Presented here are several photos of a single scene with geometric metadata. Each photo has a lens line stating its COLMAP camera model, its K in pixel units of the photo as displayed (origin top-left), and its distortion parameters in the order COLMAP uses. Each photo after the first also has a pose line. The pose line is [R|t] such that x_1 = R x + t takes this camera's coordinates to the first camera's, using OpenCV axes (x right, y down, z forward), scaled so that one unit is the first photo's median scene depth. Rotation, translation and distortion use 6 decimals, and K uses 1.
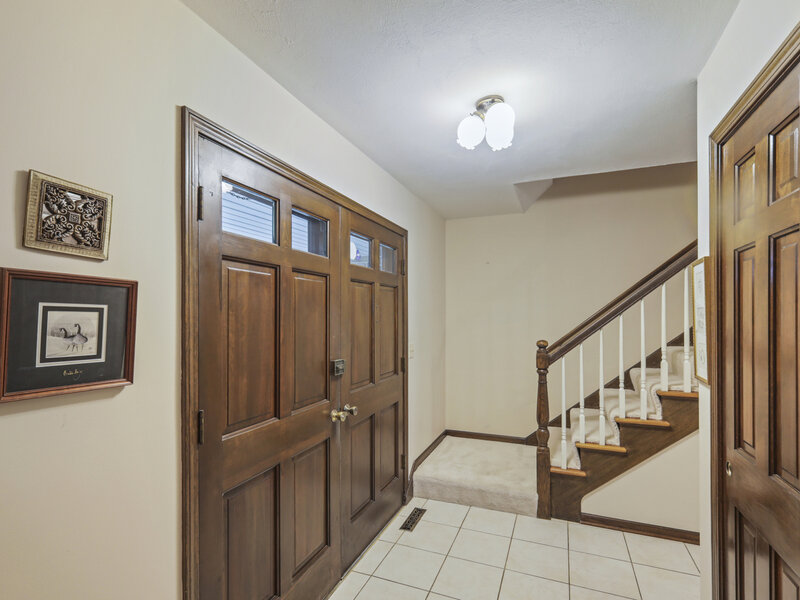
lens RADIAL K [[392.4, 0, 397.2], [0, 392.4, 300.8], [0, 0, 1]] dist [0.003890, 0.000099]
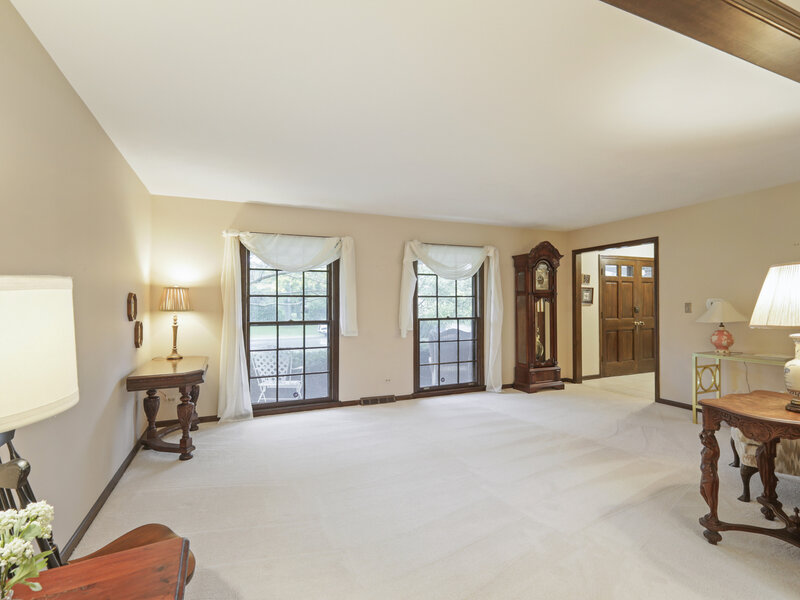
lens RADIAL K [[392.4, 0, 397.2], [0, 392.4, 300.8], [0, 0, 1]] dist [0.003890, 0.000099]
pose [[0.716739, 0.008936, -0.697284, 0.797435], [0.024085, 0.999004, 0.037559, -0.083828], [0.696925, -0.043714, 0.715810, -3.128843]]
